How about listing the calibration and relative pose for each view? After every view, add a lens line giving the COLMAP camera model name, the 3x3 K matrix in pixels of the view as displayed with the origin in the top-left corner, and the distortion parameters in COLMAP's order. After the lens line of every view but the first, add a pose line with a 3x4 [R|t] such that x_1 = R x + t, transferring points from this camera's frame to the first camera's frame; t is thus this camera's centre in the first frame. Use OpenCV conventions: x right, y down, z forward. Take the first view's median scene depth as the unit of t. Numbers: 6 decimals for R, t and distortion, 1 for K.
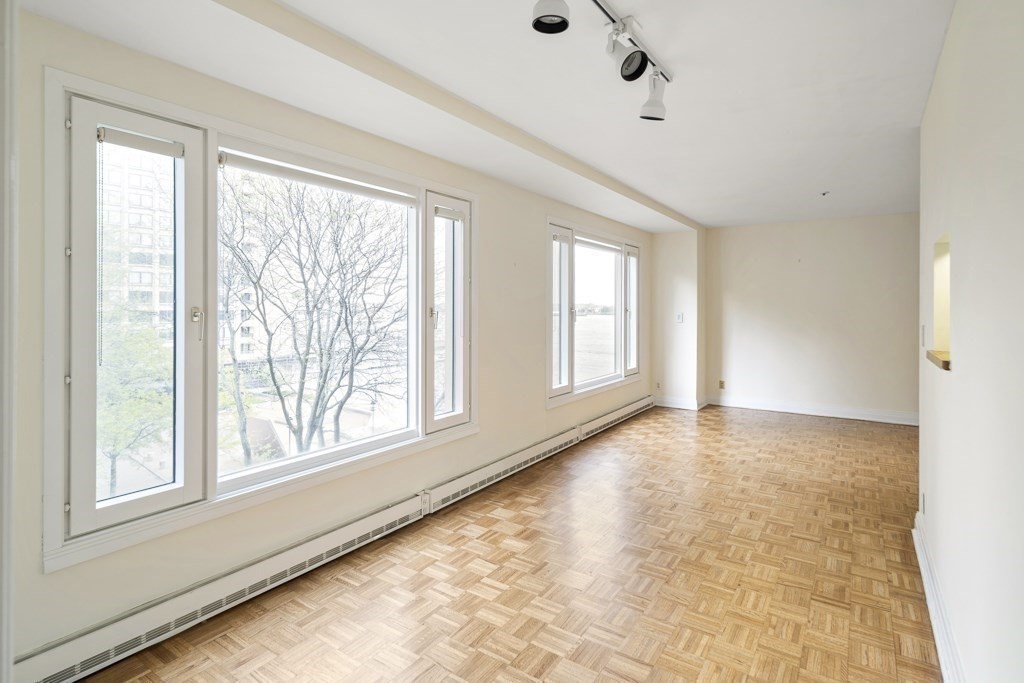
lens RADIAL K [[498.6, 0, 516.6], [0, 498.6, 303.0], [0, 0, 1]] dist [0.011517, -0.002568]
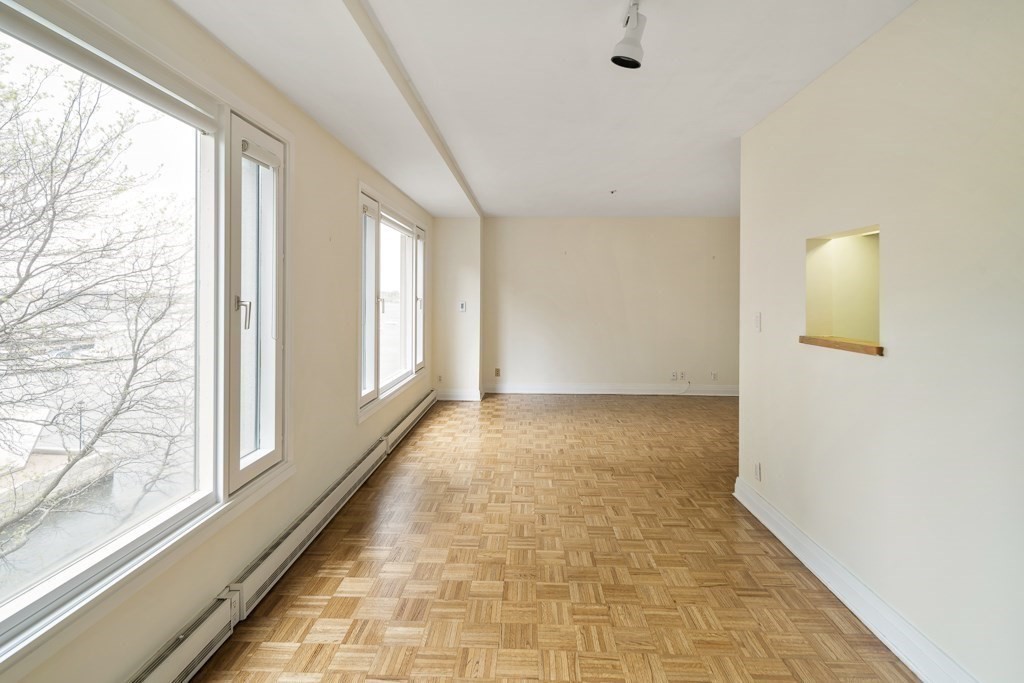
lens RADIAL K [[498.6, 0, 505.7], [0, 498.6, 291.7], [0, 0, 1]] dist [0.011517, -0.002568]
pose [[0.856049, 0.006372, 0.516856, -0.257988], [-0.007006, 0.999975, -0.000726, 0.002533], [-0.516848, -0.003000, 0.856072, 0.336899]]
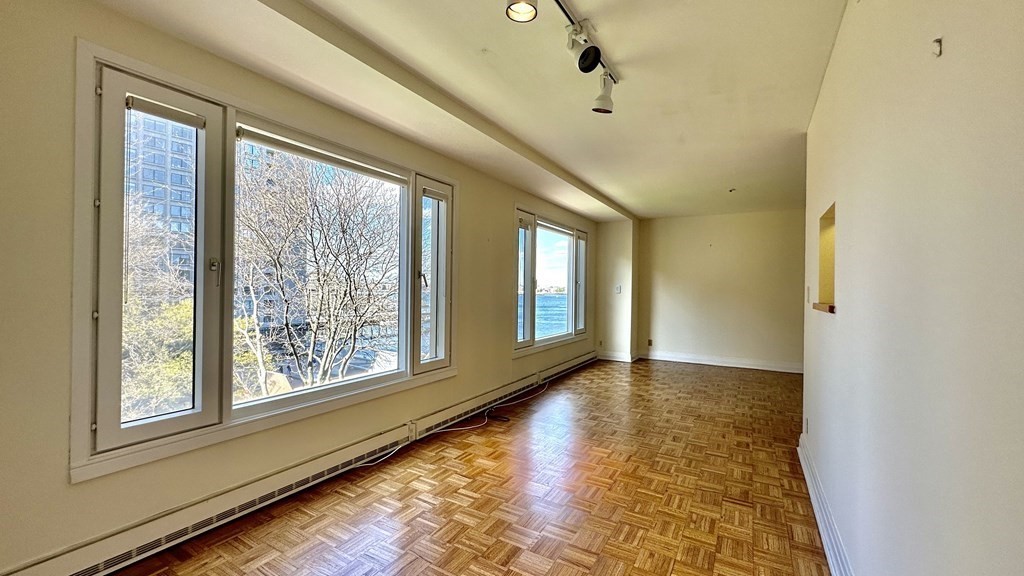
lens RADIAL K [[395.0, 0, 509.6], [0, 395.0, 283.8], [0, 0, 1]] dist [0.000034, -0.000009]
pose [[0.998571, 0.012014, 0.052077, -0.001432], [-0.012020, 0.999928, -0.000198, 0.047743], [-0.052075, -0.000429, 0.998643, 0.037489]]
